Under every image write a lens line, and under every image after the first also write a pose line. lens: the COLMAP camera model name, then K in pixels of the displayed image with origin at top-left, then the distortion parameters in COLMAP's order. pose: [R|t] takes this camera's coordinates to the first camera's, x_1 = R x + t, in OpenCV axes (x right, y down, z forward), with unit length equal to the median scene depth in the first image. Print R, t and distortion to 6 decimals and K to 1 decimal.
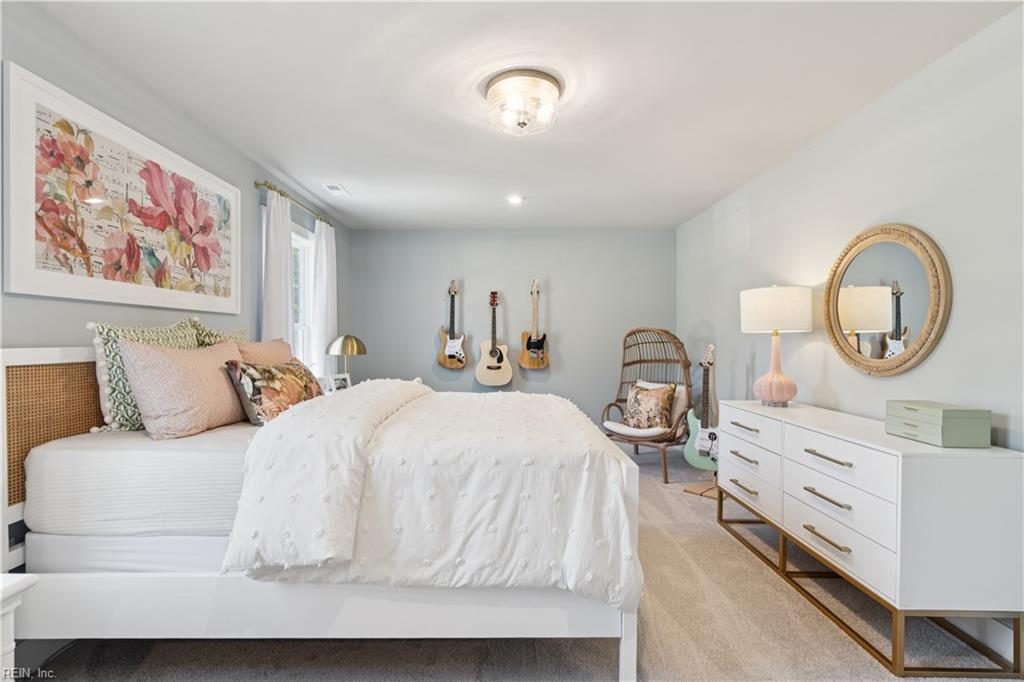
lens RADIAL K [[476.8, 0, 512.1], [0, 476.8, 343.1], [0, 0, 1]] dist [-0.005214, -0.000308]
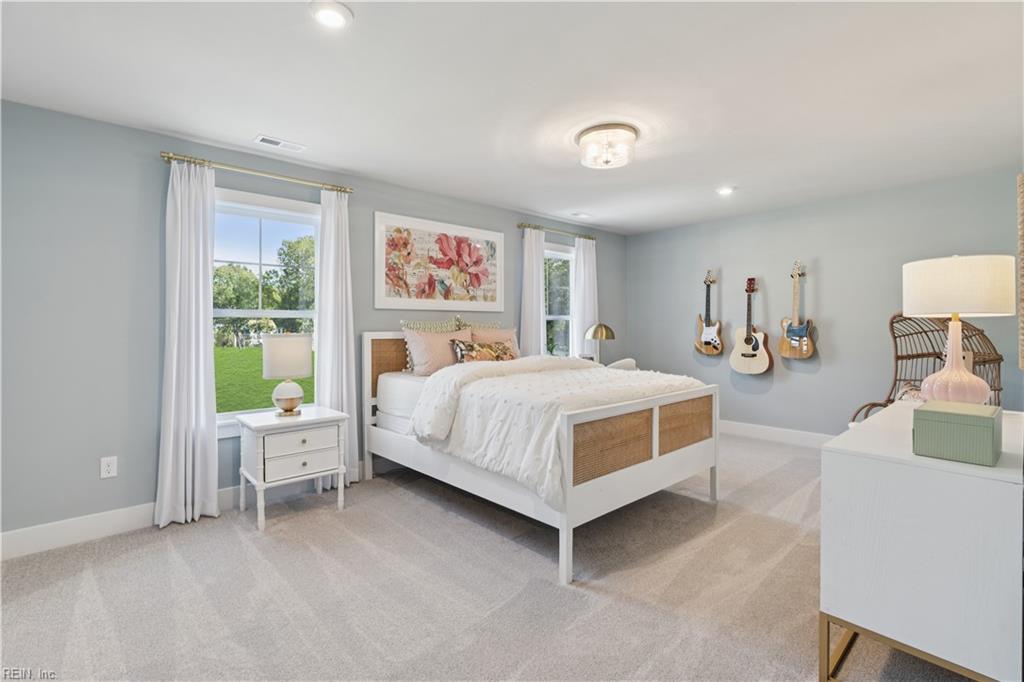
lens RADIAL K [[476.8, 0, 495.5], [0, 476.8, 323.4], [0, 0, 1]] dist [-0.005214, -0.000308]
pose [[0.661464, -0.009026, -0.749922, 0.719984], [-0.002128, 0.999901, -0.013913, 0.000485], [0.749974, 0.010799, 0.661380, -0.080628]]
